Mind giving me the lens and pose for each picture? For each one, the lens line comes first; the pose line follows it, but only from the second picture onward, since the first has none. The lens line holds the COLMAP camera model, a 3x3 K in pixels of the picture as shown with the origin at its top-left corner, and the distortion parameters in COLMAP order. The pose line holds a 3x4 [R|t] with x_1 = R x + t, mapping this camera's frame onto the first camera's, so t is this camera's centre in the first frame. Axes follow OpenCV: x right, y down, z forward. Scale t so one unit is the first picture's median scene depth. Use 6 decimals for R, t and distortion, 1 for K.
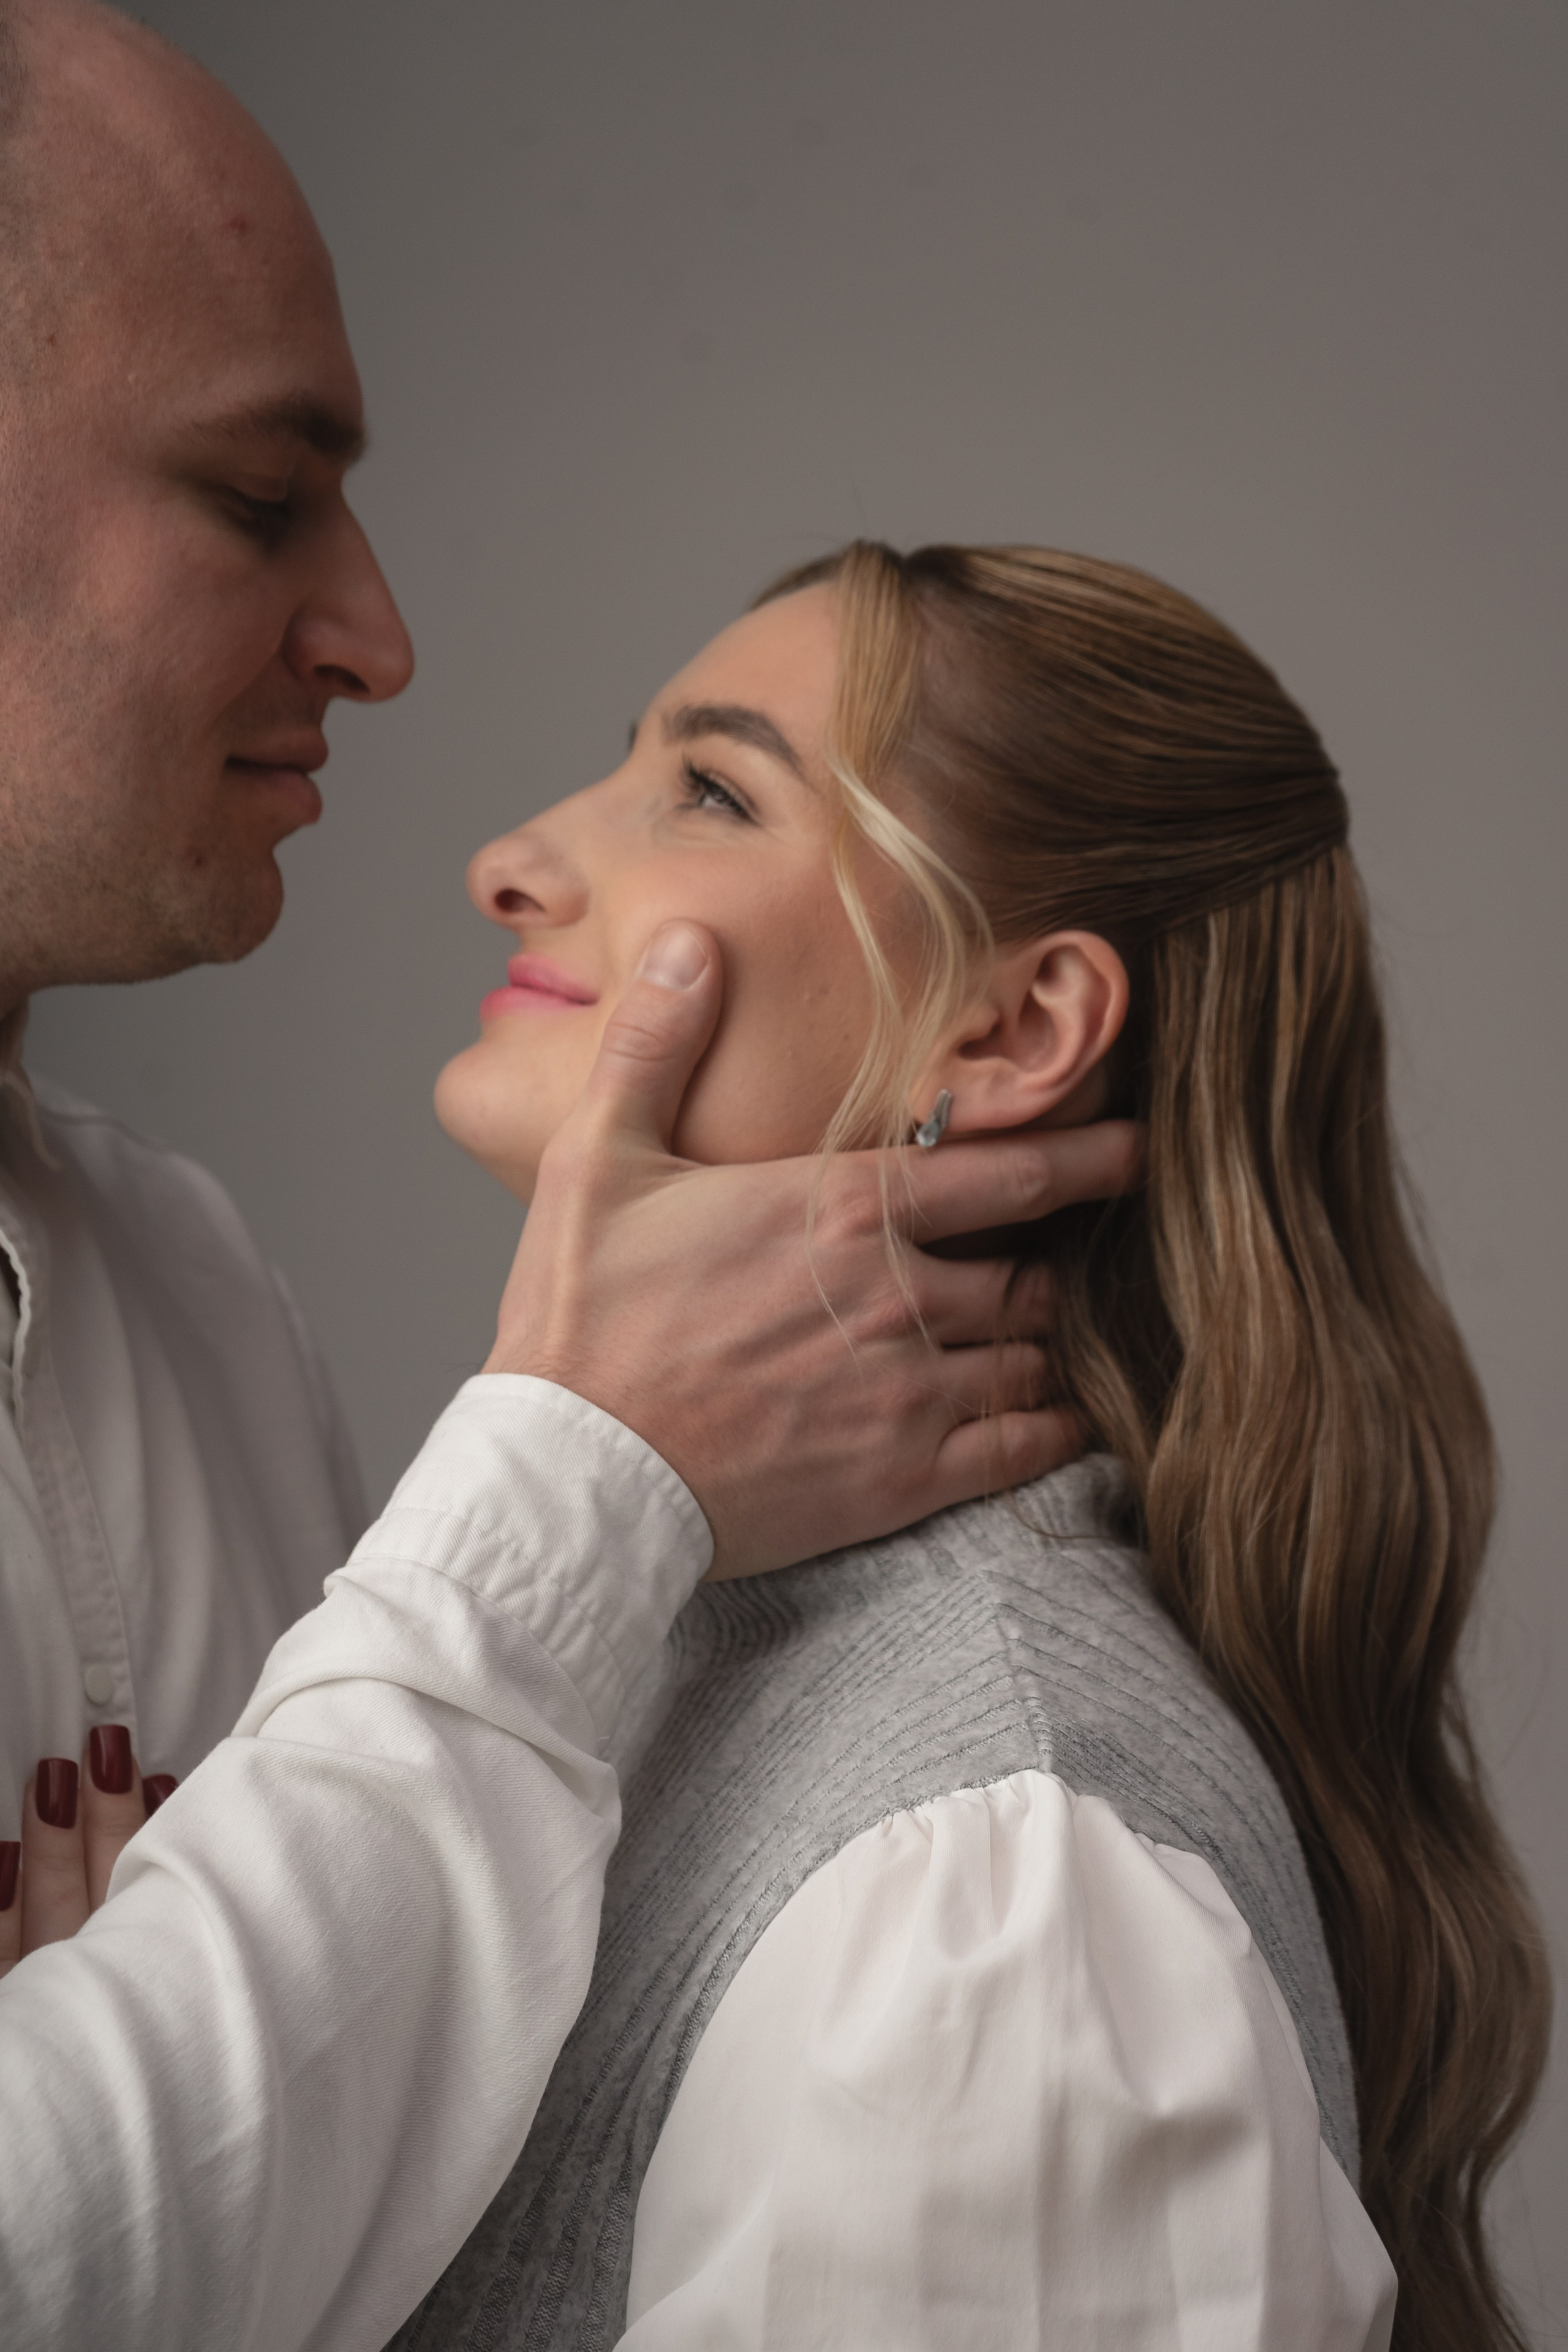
lens RADIAL K [[5353.9, 0, 782.6], [0, 5353.9, 1180.5], [0, 0, 1]] dist [-0.006077, 0.000000]
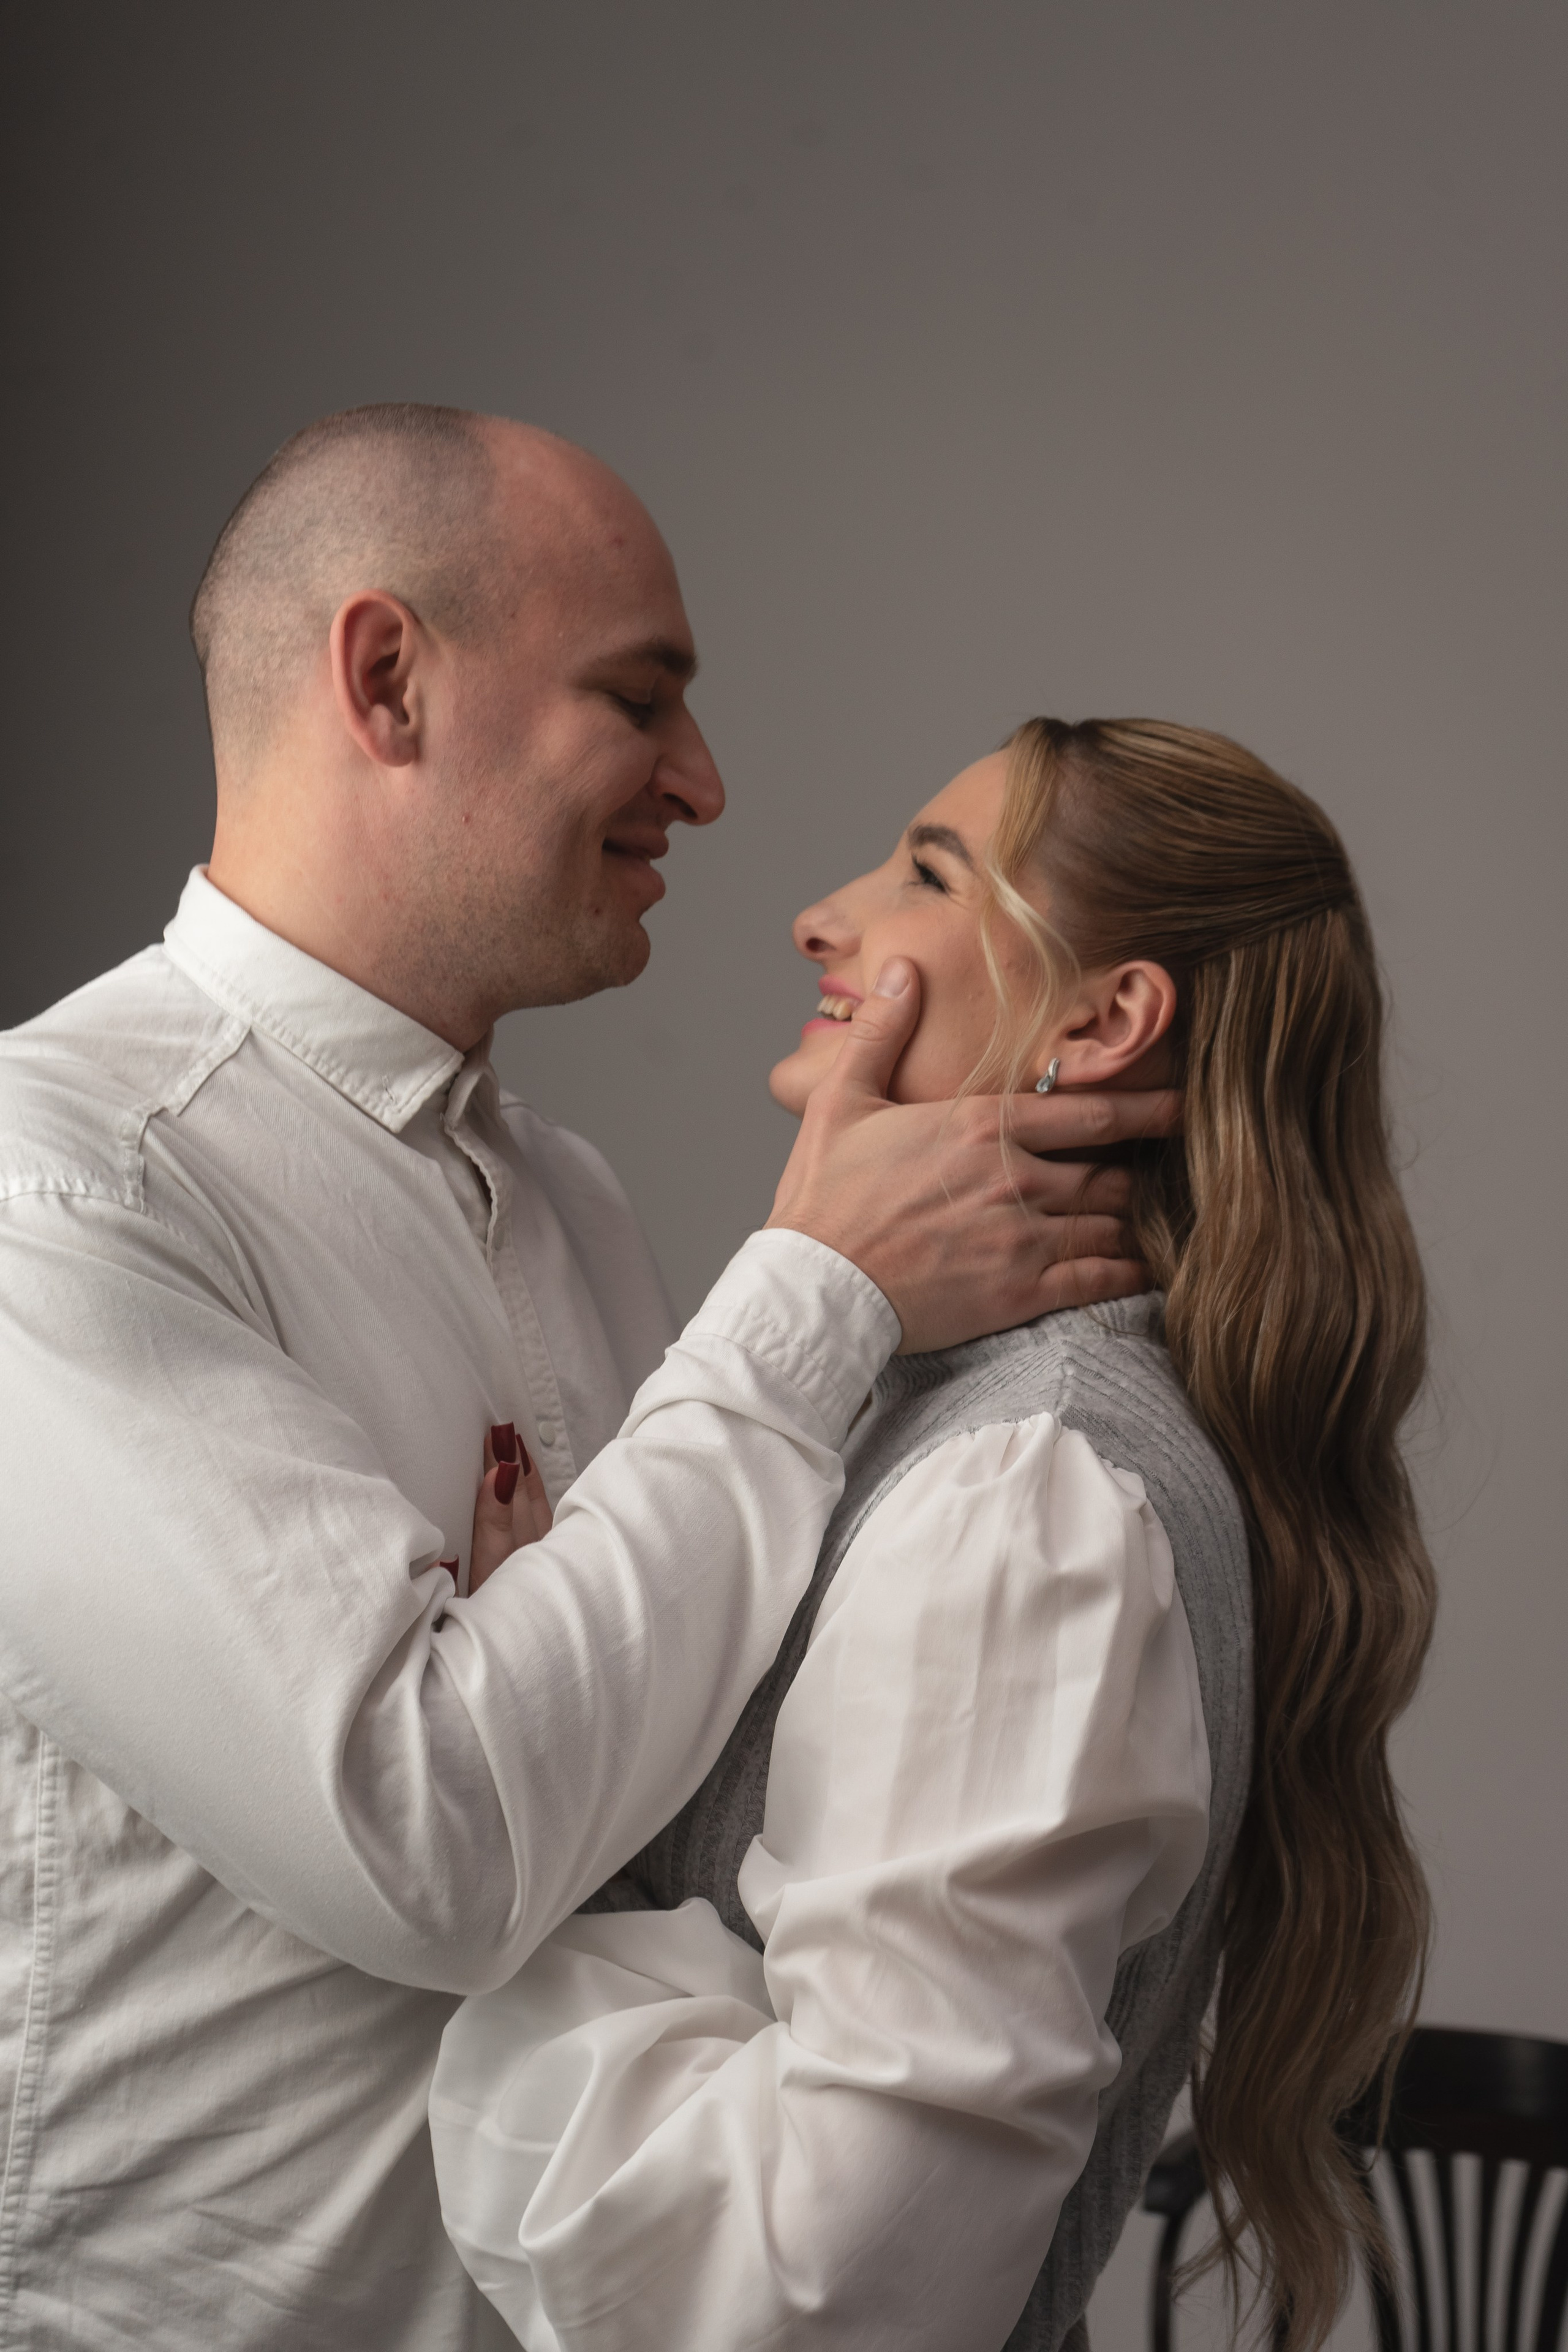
lens RADIAL K [[5353.9, 0, 784.3], [0, 5353.9, 1173.3], [0, 0, 1]] dist [-0.006077, 0.000000]
pose [[0.992803, 0.002916, -0.119724, 0.146740], [-0.004693, 0.999883, -0.014561, 0.043007], [0.119667, 0.015018, 0.992700, -0.639733]]
